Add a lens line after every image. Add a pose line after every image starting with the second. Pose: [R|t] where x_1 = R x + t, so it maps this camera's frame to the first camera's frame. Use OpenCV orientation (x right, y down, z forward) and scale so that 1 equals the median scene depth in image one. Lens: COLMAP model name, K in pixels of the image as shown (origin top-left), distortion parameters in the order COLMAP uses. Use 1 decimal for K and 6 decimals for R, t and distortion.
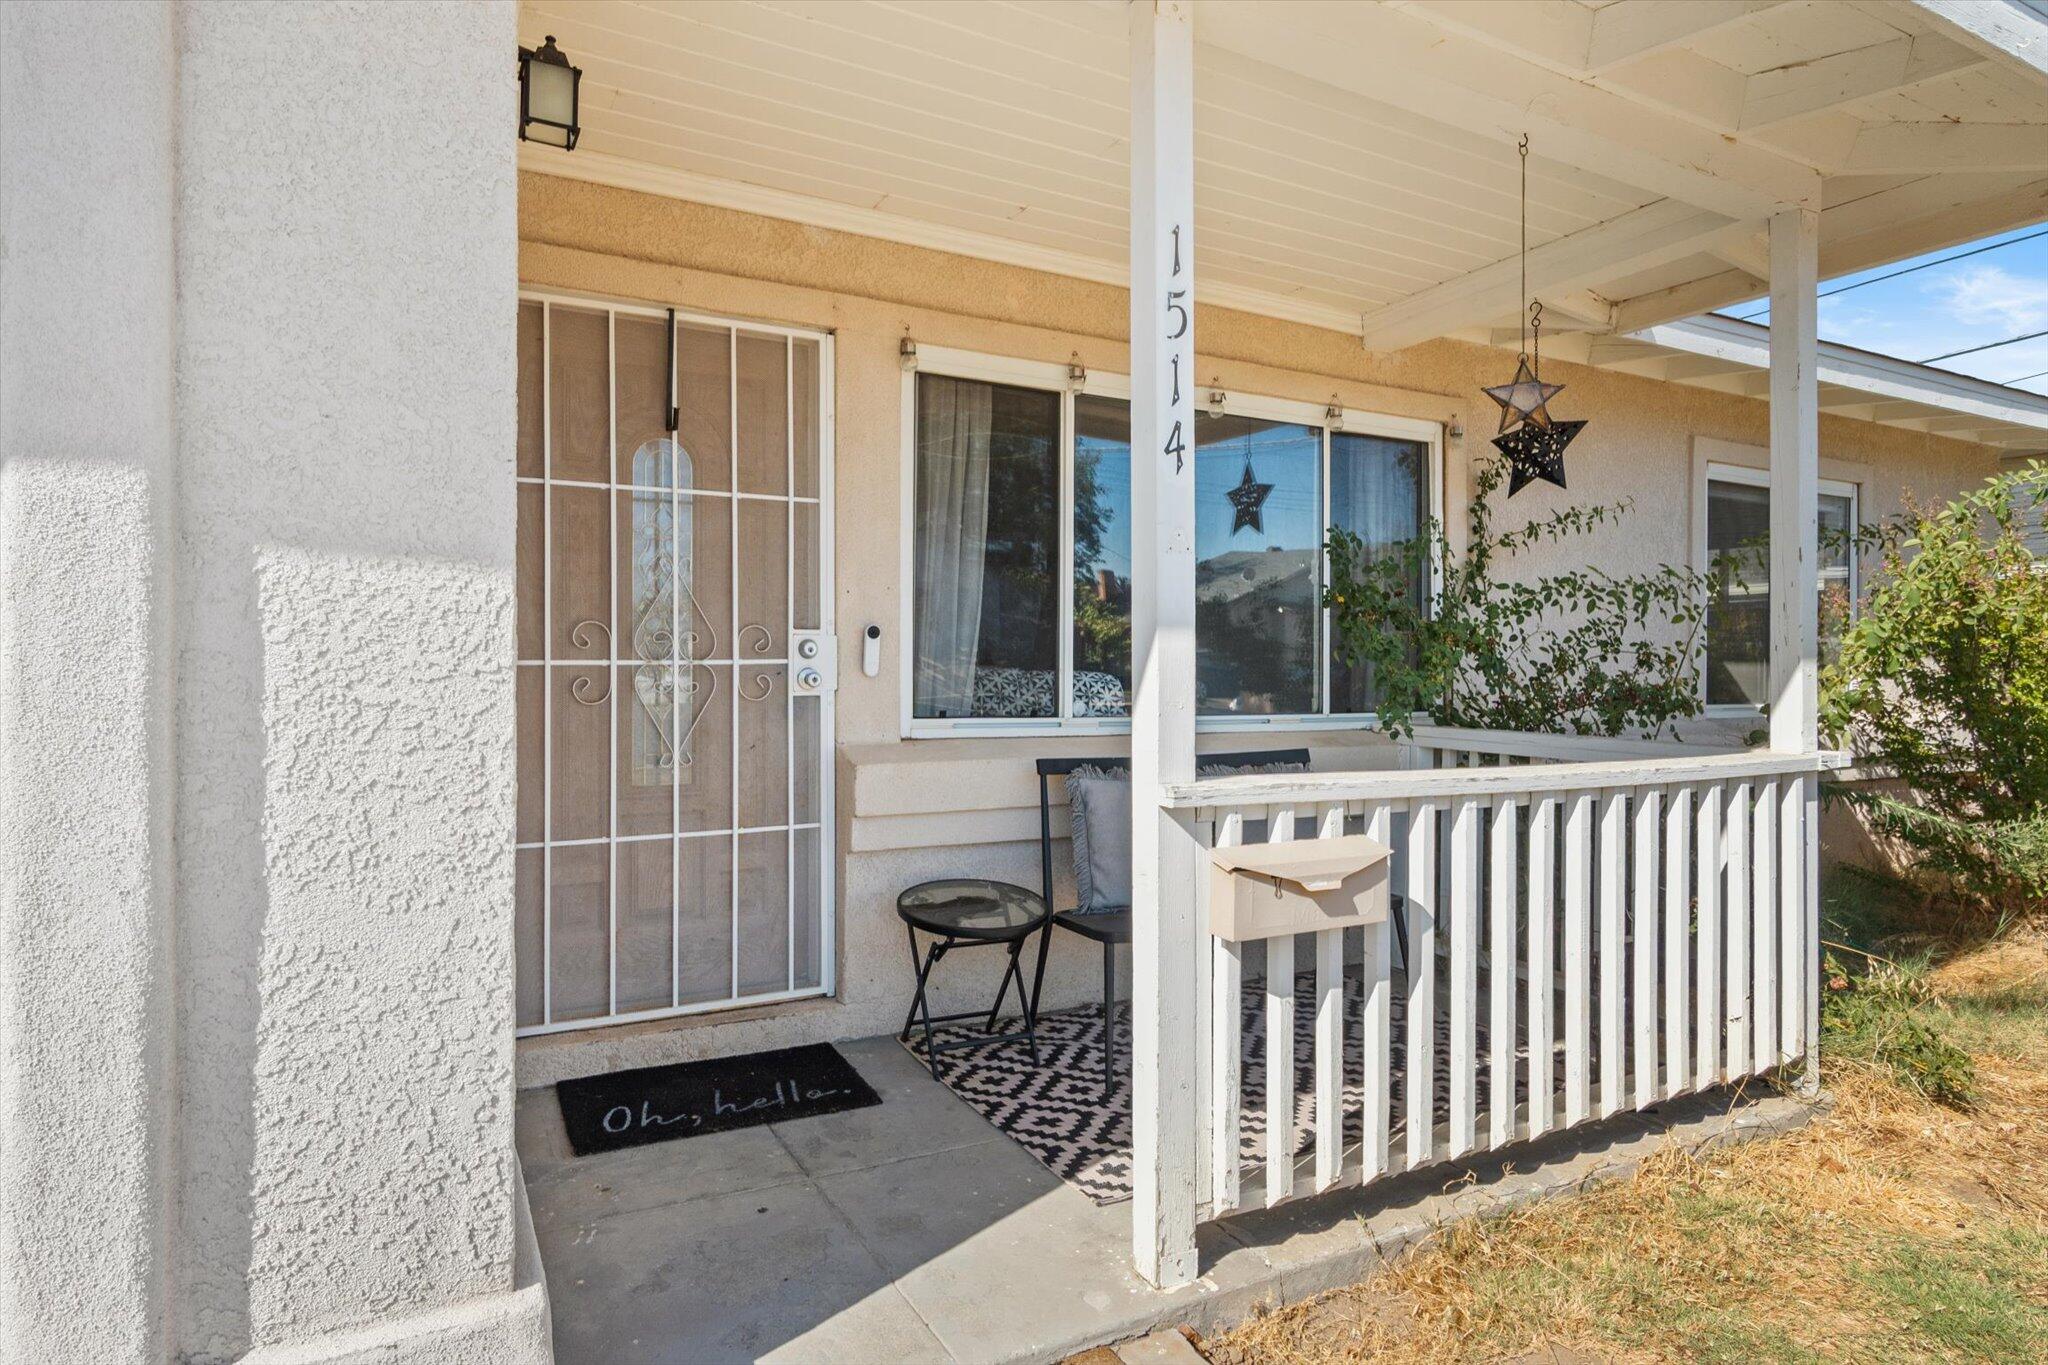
lens RADIAL K [[1166.7, 0, 1030.2], [0, 1166.7, 703.3], [0, 0, 1]] dist [0.023769, 0.001015]
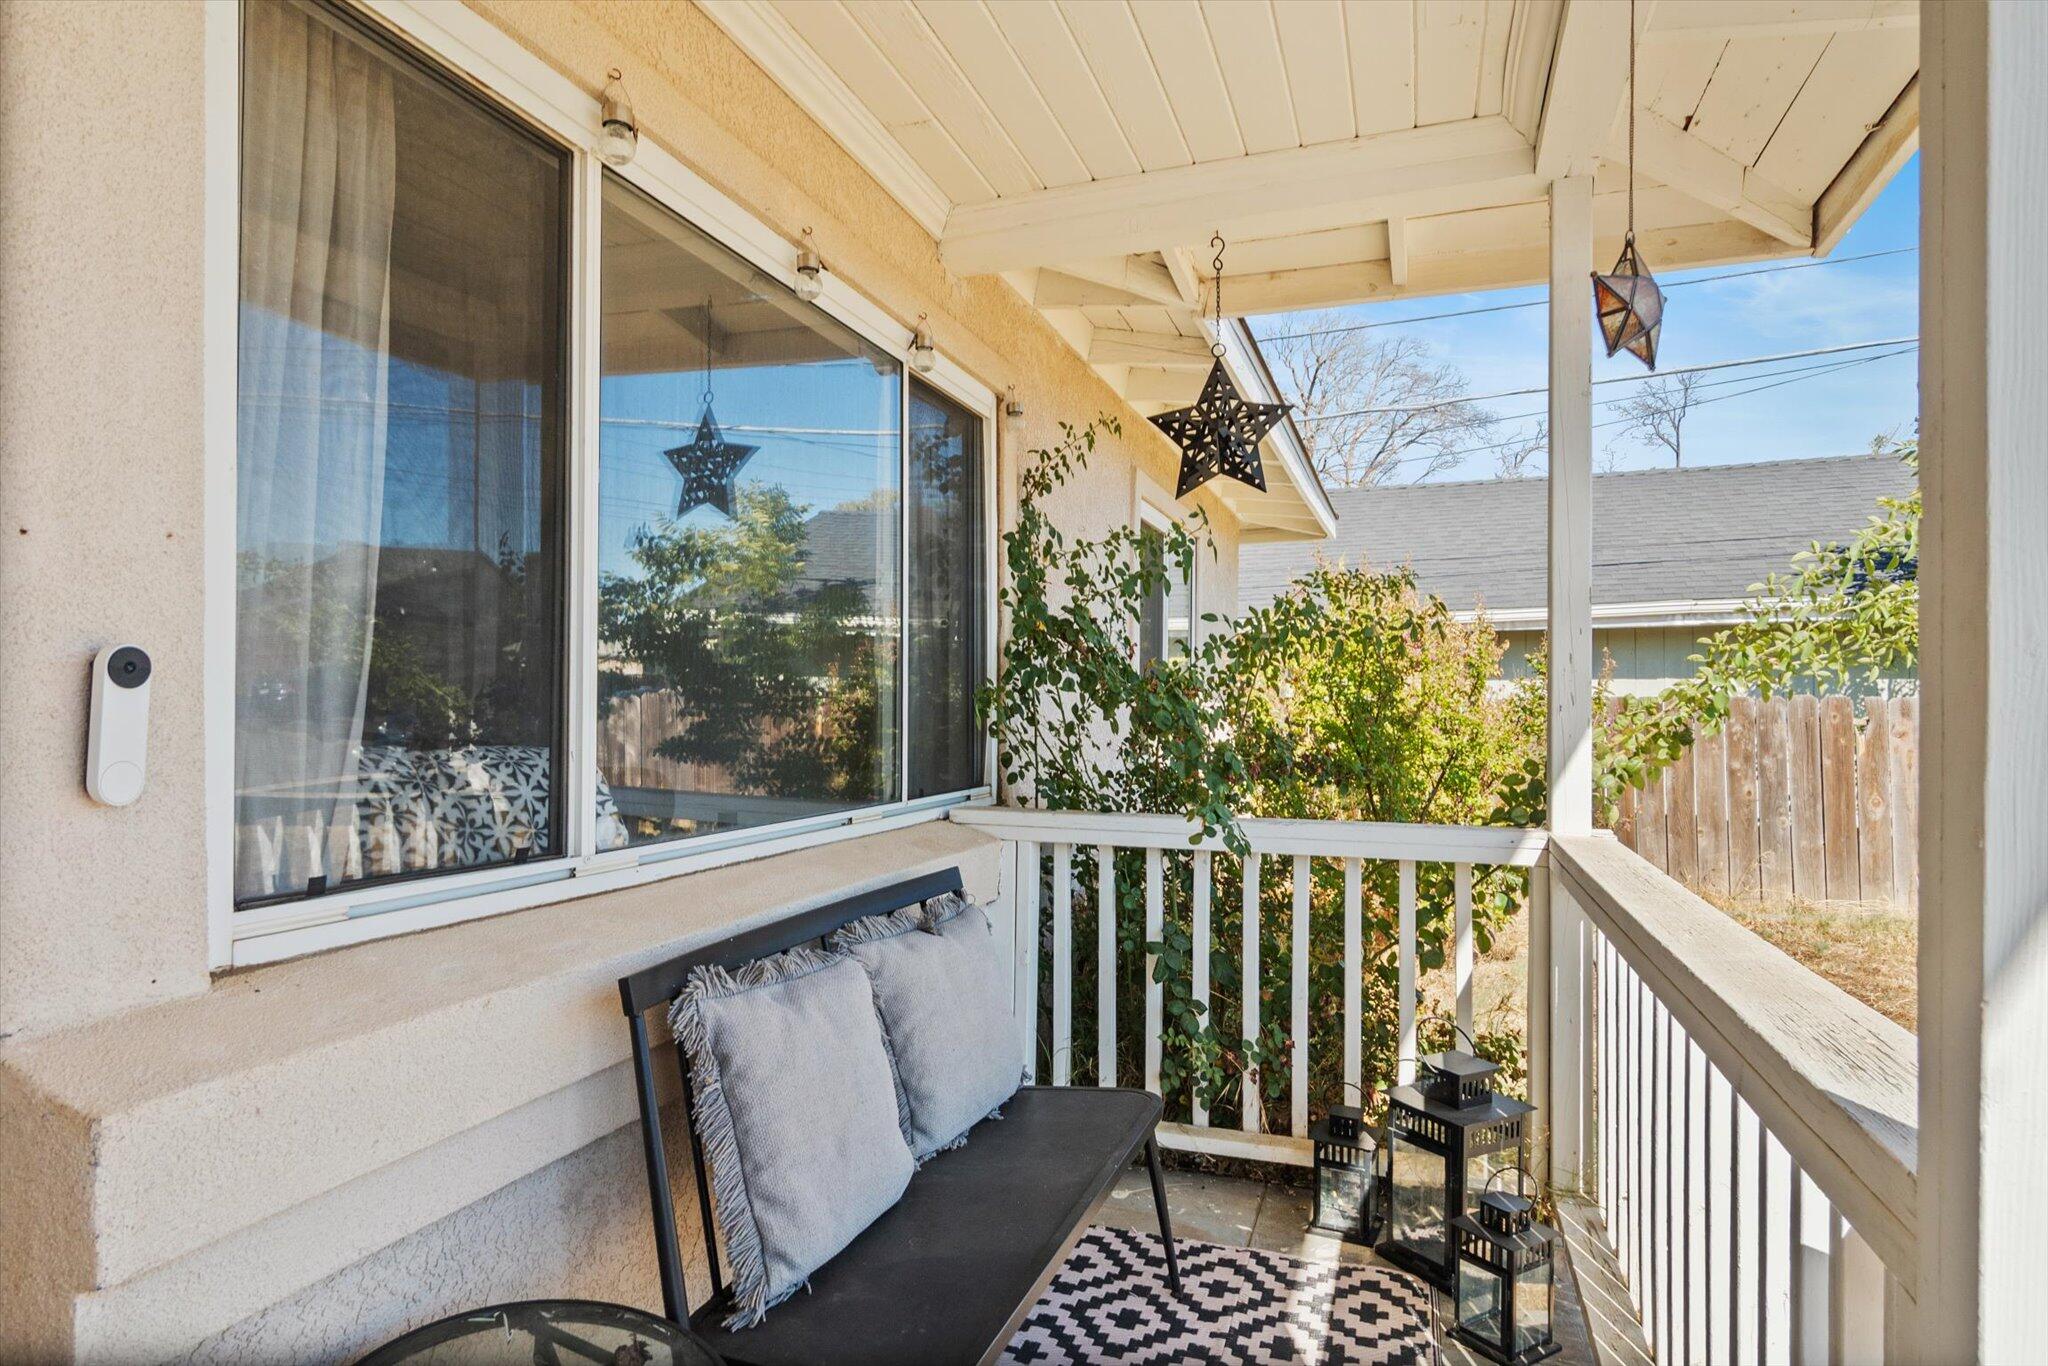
lens RADIAL K [[1166.7, 0, 1030.2], [0, 1166.7, 703.8], [0, 0, 1]] dist [0.023769, 0.001015]
pose [[0.732504, -0.003757, 0.680752, -0.172060], [0.023094, 0.999546, -0.019334, -0.038616], [-0.680371, 0.029883, 0.732259, 0.587864]]
